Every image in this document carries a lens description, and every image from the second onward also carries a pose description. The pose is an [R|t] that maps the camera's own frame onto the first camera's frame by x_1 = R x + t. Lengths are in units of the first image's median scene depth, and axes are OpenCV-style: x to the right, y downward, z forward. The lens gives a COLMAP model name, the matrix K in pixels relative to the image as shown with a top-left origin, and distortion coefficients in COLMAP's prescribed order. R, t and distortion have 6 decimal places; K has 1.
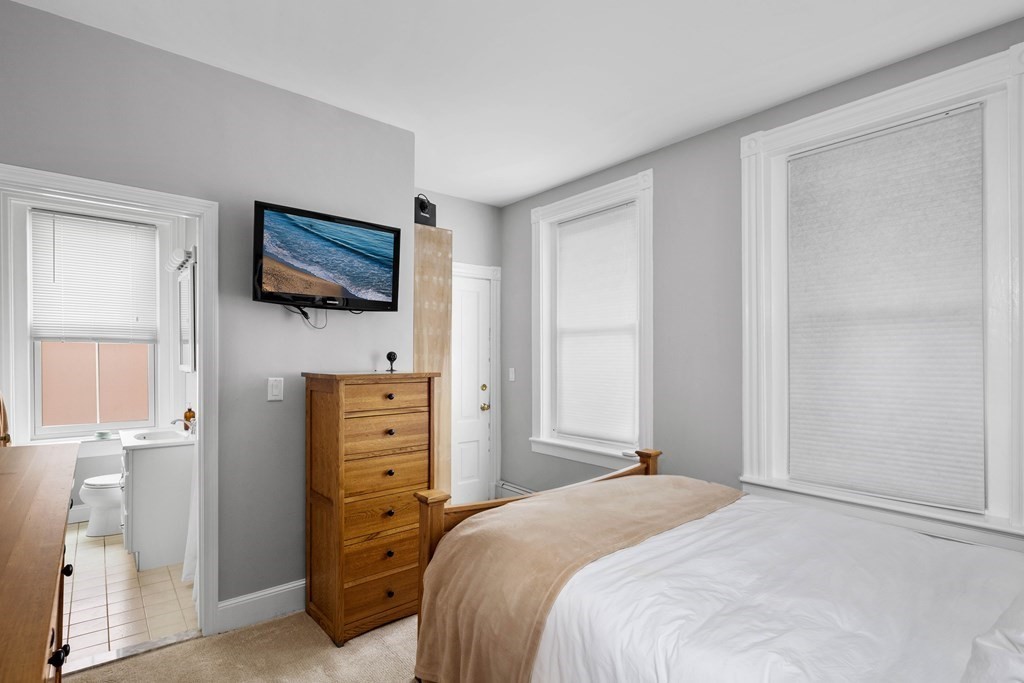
lens RADIAL K [[505.8, 0, 514.8], [0, 505.8, 361.7], [0, 0, 1]] dist [0.002946, -0.003288]
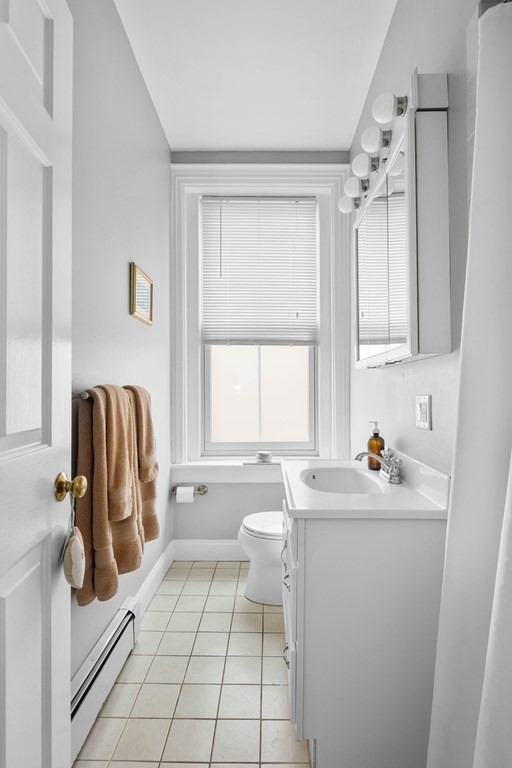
lens RADIAL K [[379.4, 0, 260.7], [0, 379.4, 388.7], [0, 0, 1]] dist [0.002946, -0.003288]
pose [[0.760166, -0.009145, -0.649665, -0.443074], [-0.000638, 0.999890, -0.014821, 0.046689], [0.649729, 0.011681, 0.760076, 0.560234]]
